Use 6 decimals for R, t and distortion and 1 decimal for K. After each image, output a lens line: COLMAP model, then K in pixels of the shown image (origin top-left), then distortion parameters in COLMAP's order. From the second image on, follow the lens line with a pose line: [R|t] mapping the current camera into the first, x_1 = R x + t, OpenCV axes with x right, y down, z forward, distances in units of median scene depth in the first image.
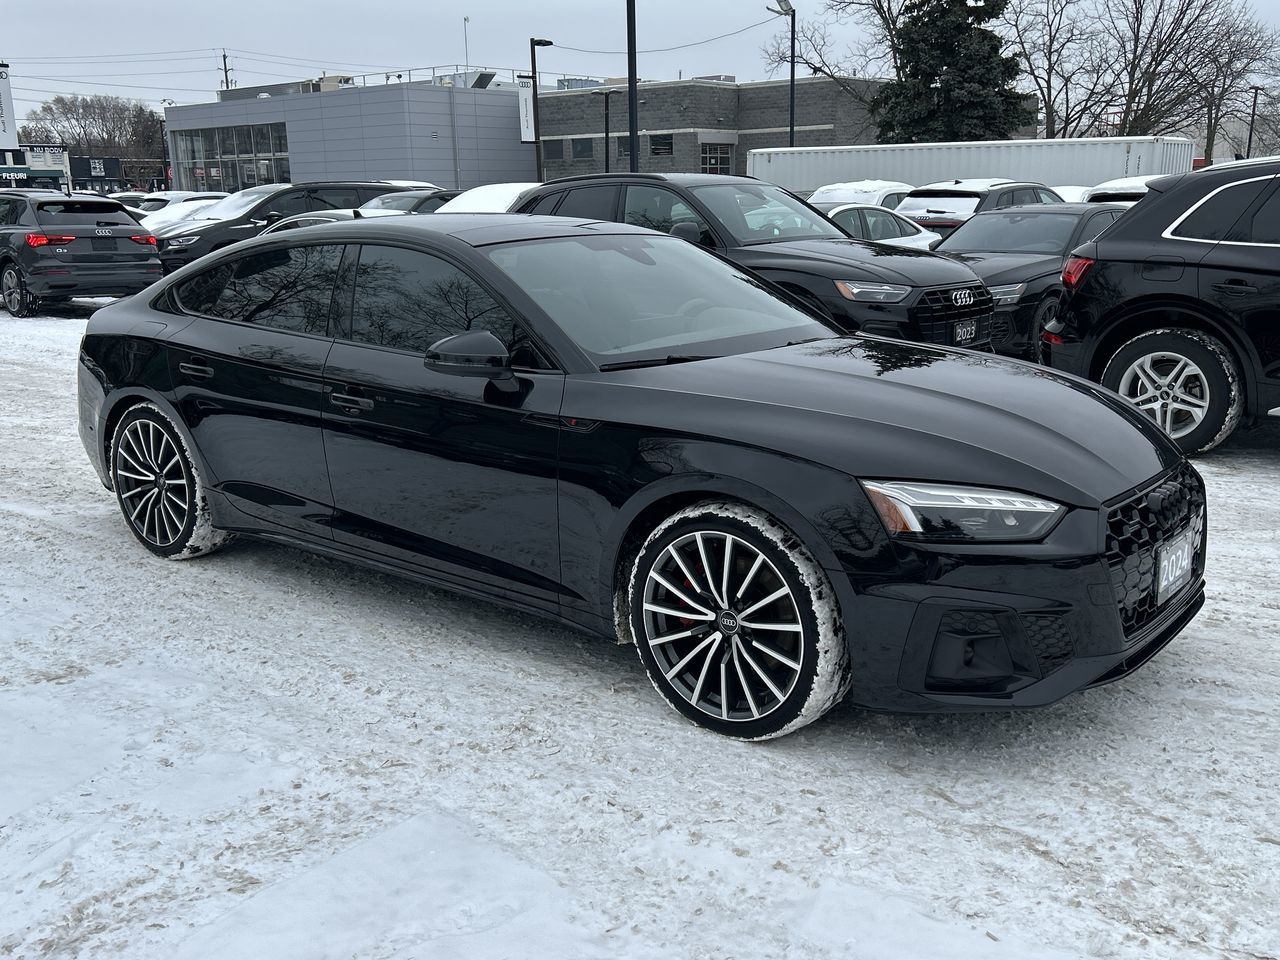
lens RADIAL K [[1180.7, 0, 640.0], [0, 1180.7, 480.0], [0, 0, 1]] dist [0.086015, -0.121369]
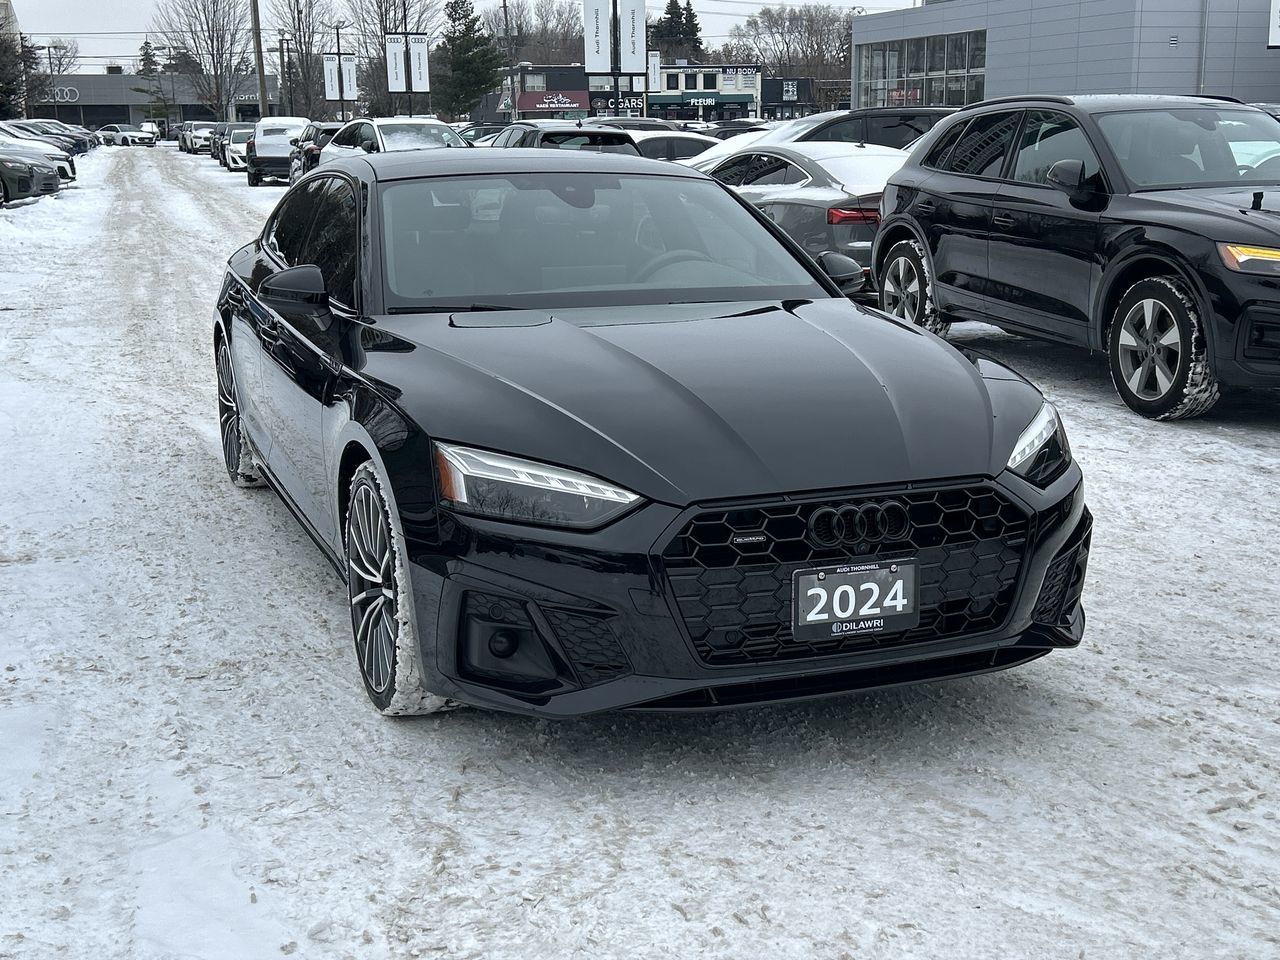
lens RADIAL K [[1524.5, 0, 640.0], [0, 1524.5, 480.0], [0, 0, 1]] dist [0.156989, -0.380744]
pose [[0.869041, 0.115601, -0.481044, 0.652953], [-0.118666, 0.992640, 0.024165, -0.012881], [0.480297, 0.036083, 0.876363, 0.022950]]
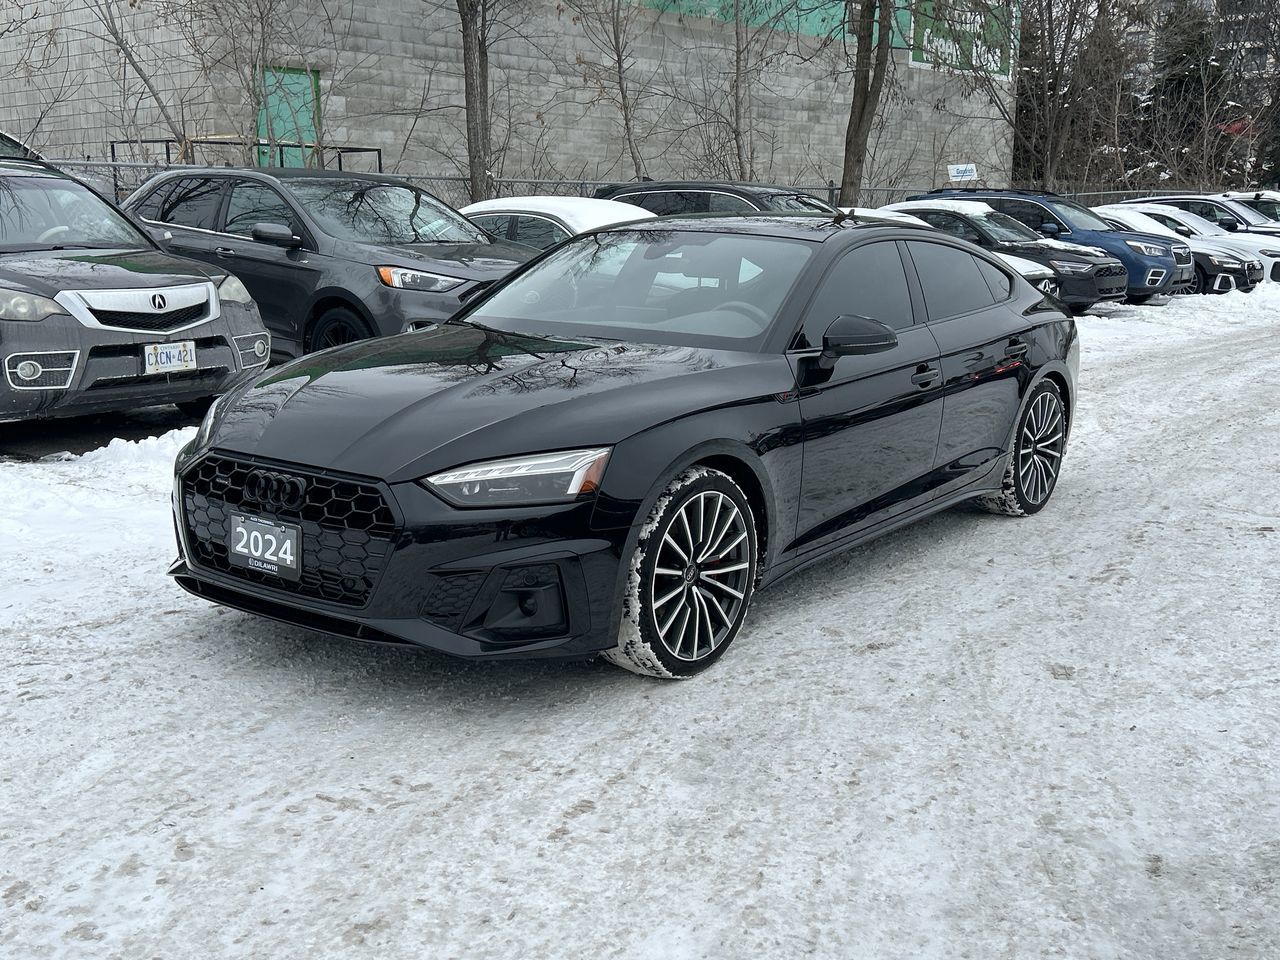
lens RADIAL K [[1326.9, 0, 644.1], [0, 1326.9, 487.1], [0, 0, 1]] dist [0.126229, -0.255979]
pose [[0.040975, 0.215861, -0.975564, 1.292641], [-0.238574, 0.950256, 0.200241, -0.236393], [0.970260, 0.224539, 0.090435, 0.977537]]
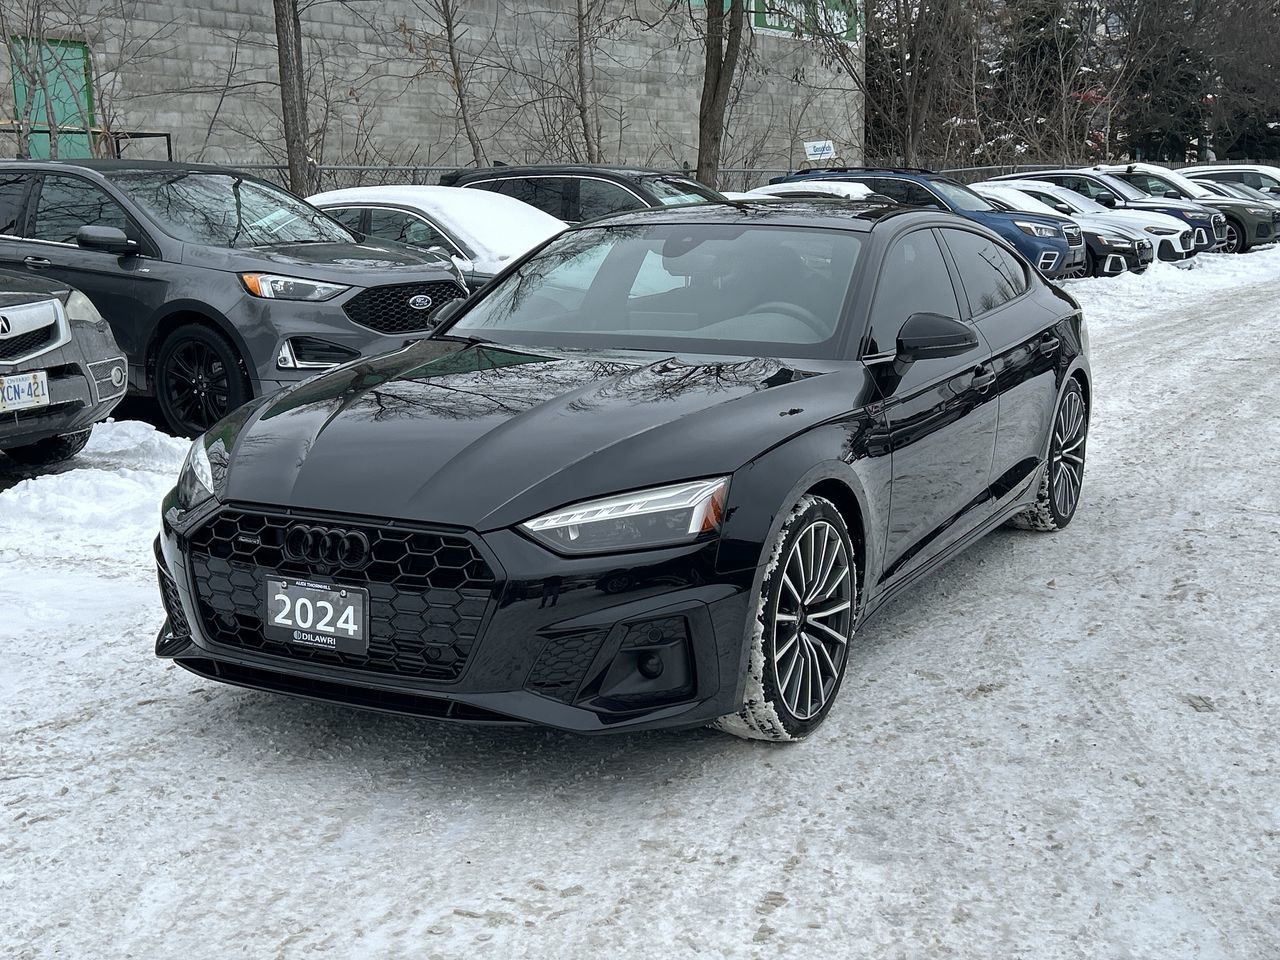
lens RADIAL K [[1524.5, 0, 640.0], [0, 1524.5, 480.0], [0, 0, 1]] dist [0.156989, -0.380744]
pose [[0.179841, 0.189433, -0.965284, 1.259538], [-0.214503, 0.965221, 0.149457, -0.196053], [0.960024, 0.180178, 0.214220, 0.786362]]
